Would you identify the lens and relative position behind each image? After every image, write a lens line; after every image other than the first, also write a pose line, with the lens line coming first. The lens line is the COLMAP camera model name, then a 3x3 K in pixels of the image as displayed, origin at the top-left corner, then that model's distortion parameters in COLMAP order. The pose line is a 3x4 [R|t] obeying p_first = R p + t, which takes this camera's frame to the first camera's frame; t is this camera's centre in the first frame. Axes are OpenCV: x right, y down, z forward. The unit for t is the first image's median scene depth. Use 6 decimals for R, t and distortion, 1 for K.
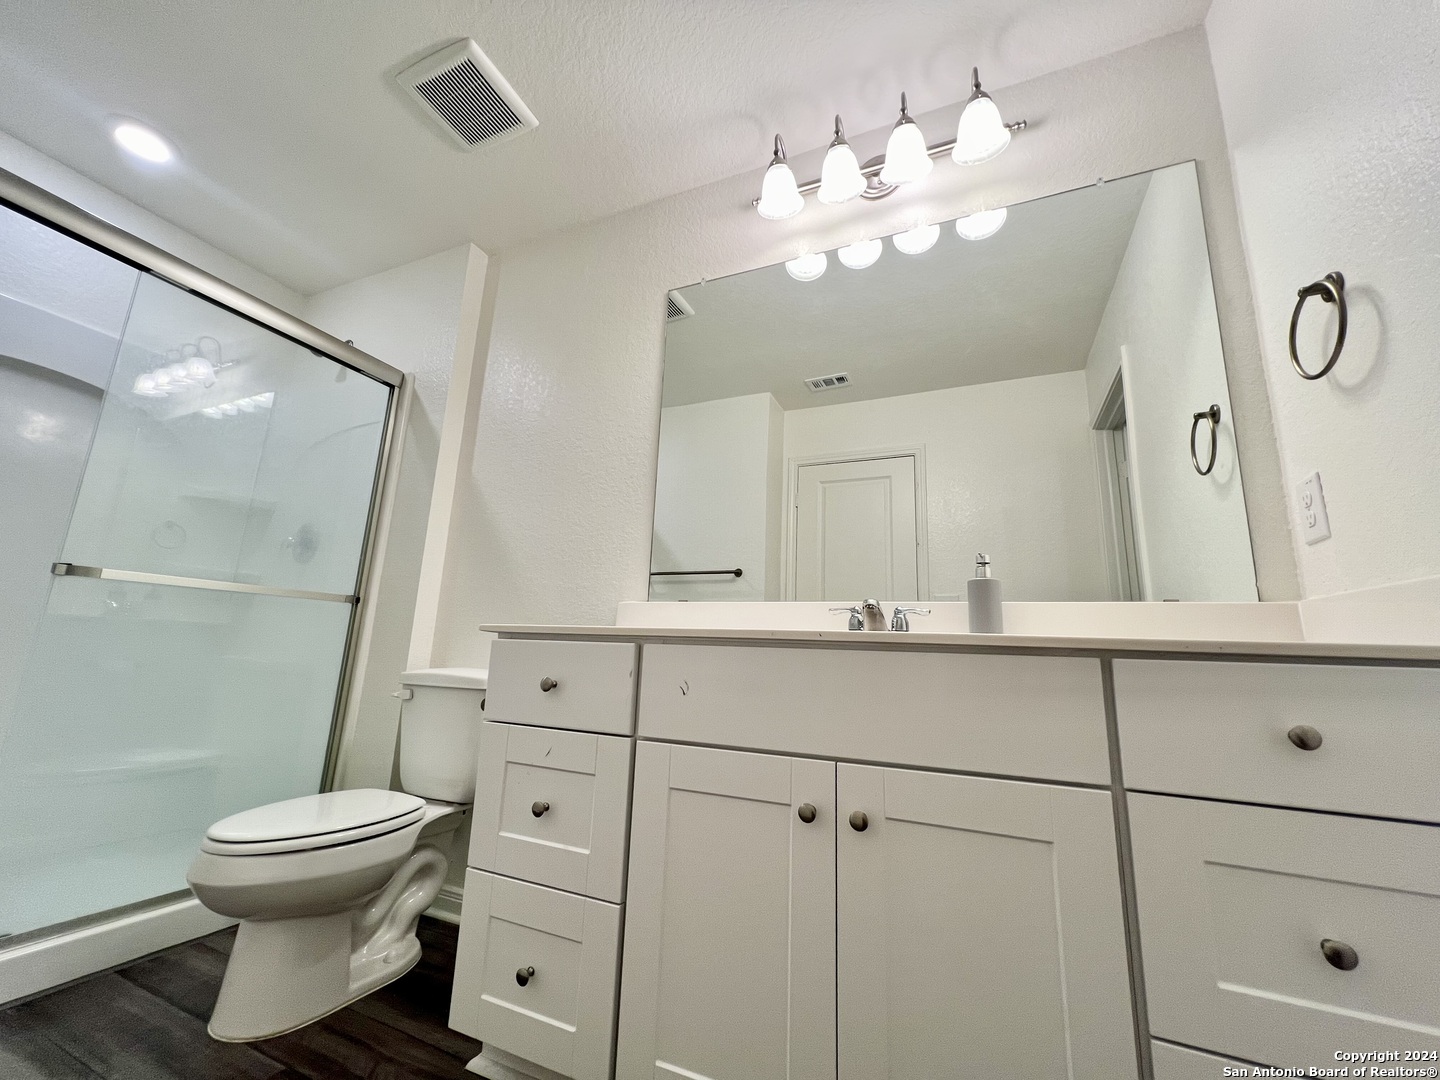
lens RADIAL K [[579.4, 0, 715.4], [0, 579.4, 540.3], [0, 0, 1]] dist [-0.001907, 0.000388]
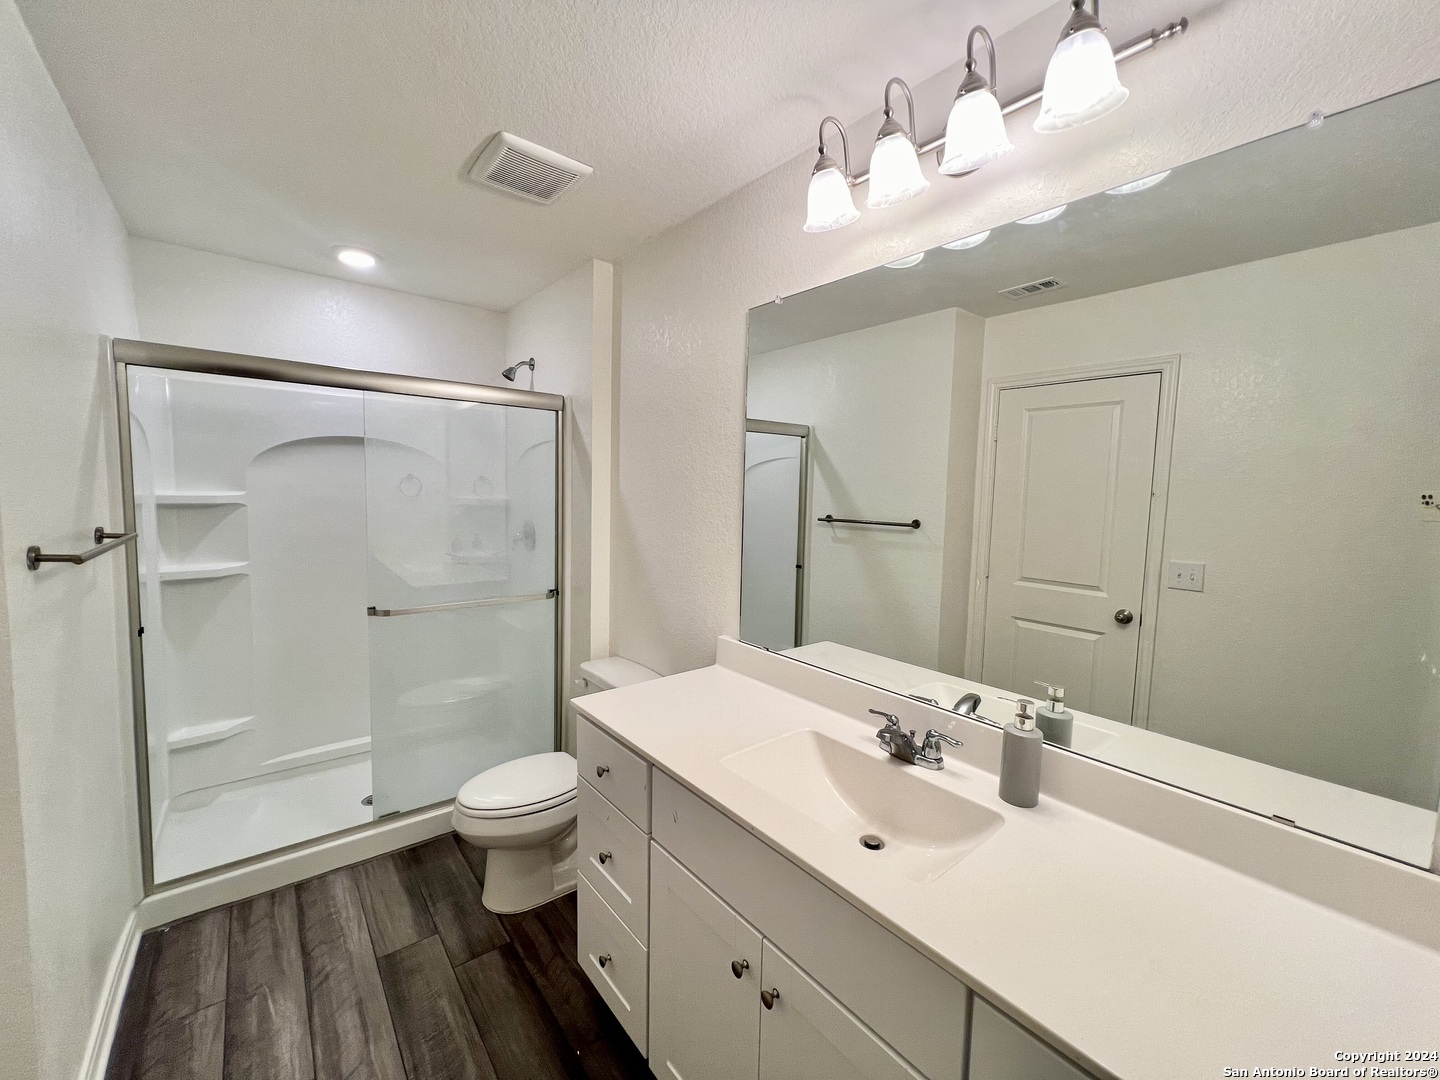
lens RADIAL K [[575.3, 0, 714.3], [0, 575.3, 537.8], [0, 0, 1]] dist [-0.000853, 0.000880]
pose [[0.891276, 0.014822, -0.453218, 0.271279], [0.105634, 0.965182, 0.239301, -0.285128], [0.440985, -0.261158, 0.858678, 0.089987]]
